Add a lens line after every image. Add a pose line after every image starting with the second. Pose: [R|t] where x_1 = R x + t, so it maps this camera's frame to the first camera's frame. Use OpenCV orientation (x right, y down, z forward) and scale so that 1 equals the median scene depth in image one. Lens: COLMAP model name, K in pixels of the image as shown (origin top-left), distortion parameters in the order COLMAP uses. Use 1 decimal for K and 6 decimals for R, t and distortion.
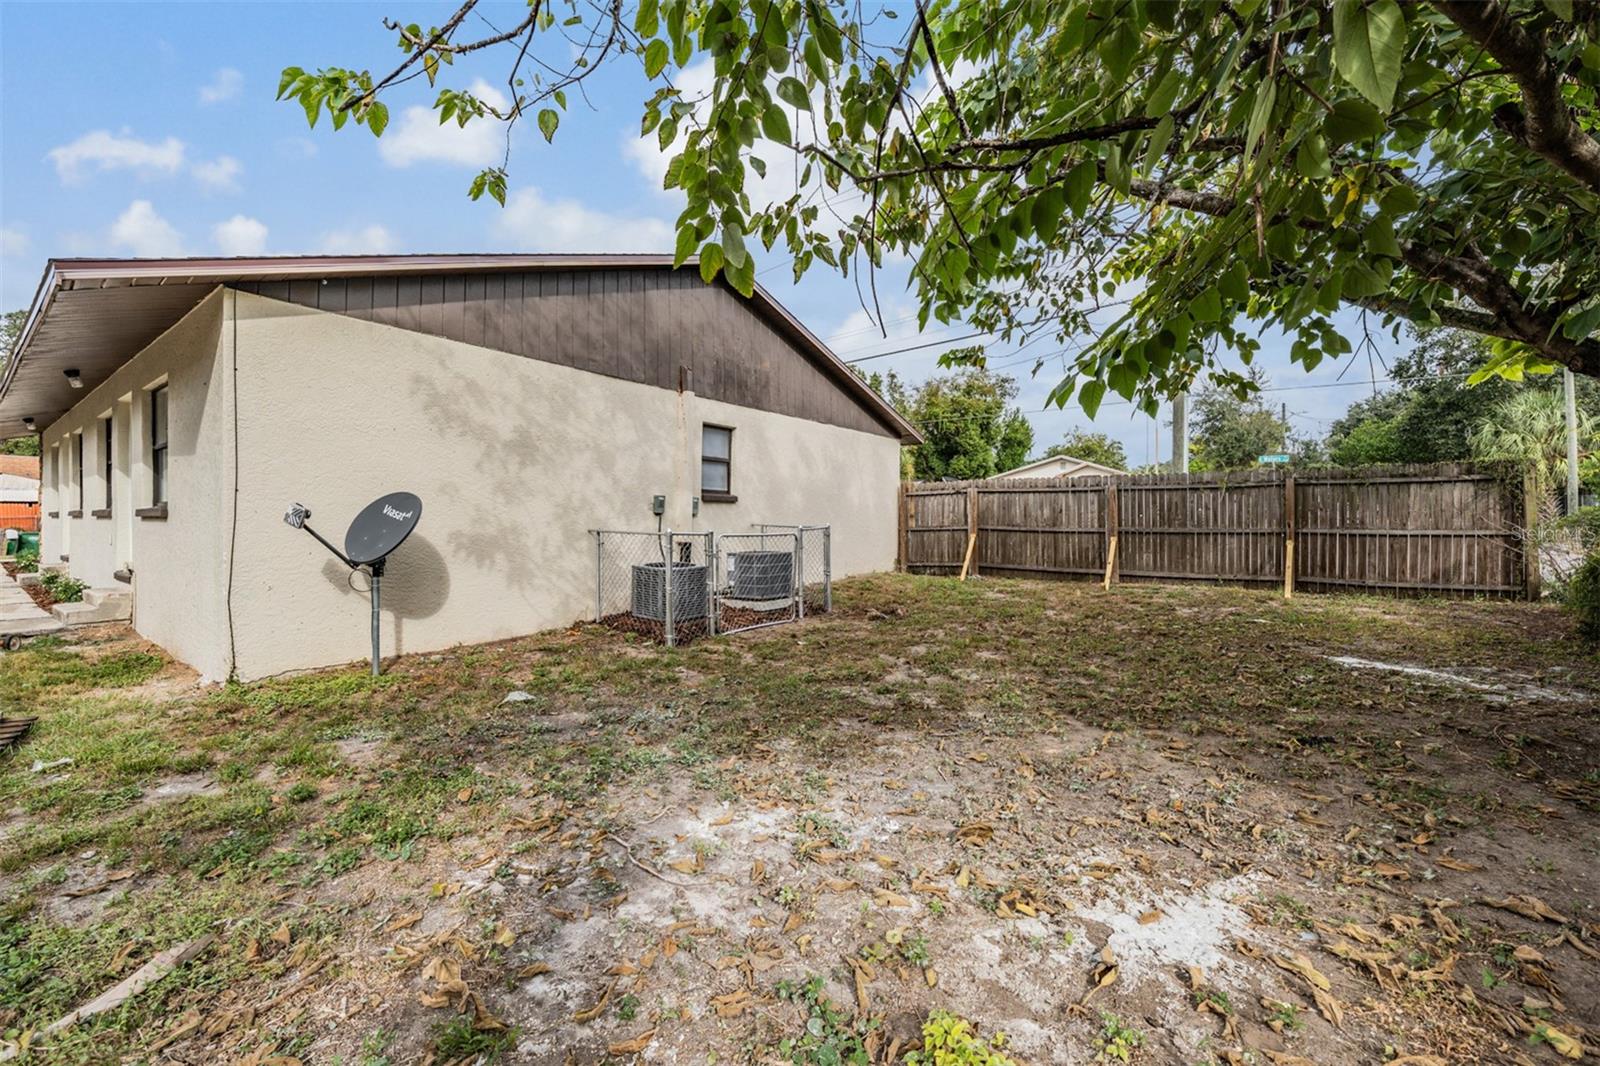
lens RADIAL K [[697.7, 0, 797.7], [0, 697.7, 529.1], [0, 0, 1]] dist [-0.000913, -0.000052]
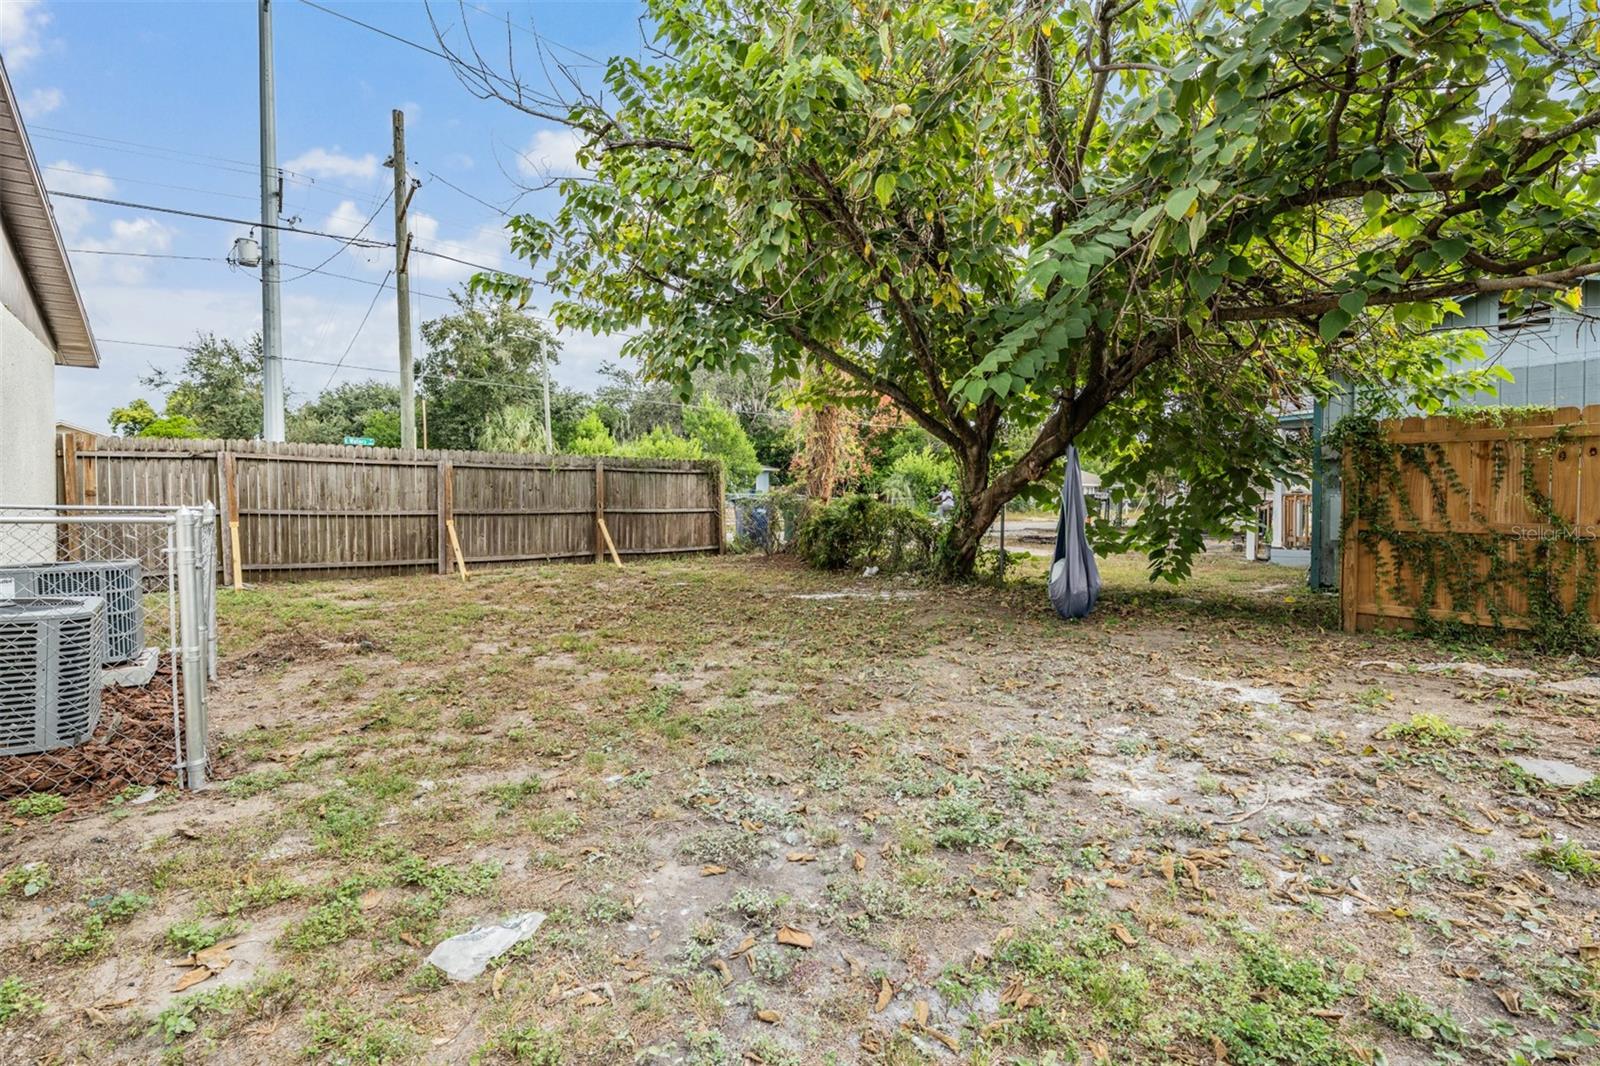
lens RADIAL K [[729.4, 0, 797.3], [0, 729.4, 530.0], [0, 0, 1]] dist [-0.022488, -0.000459]
pose [[0.178979, -0.033448, 0.983284, -0.342468], [0.014143, 0.999406, 0.031422, 0.001005], [-0.983751, 0.008282, 0.179346, 0.375953]]
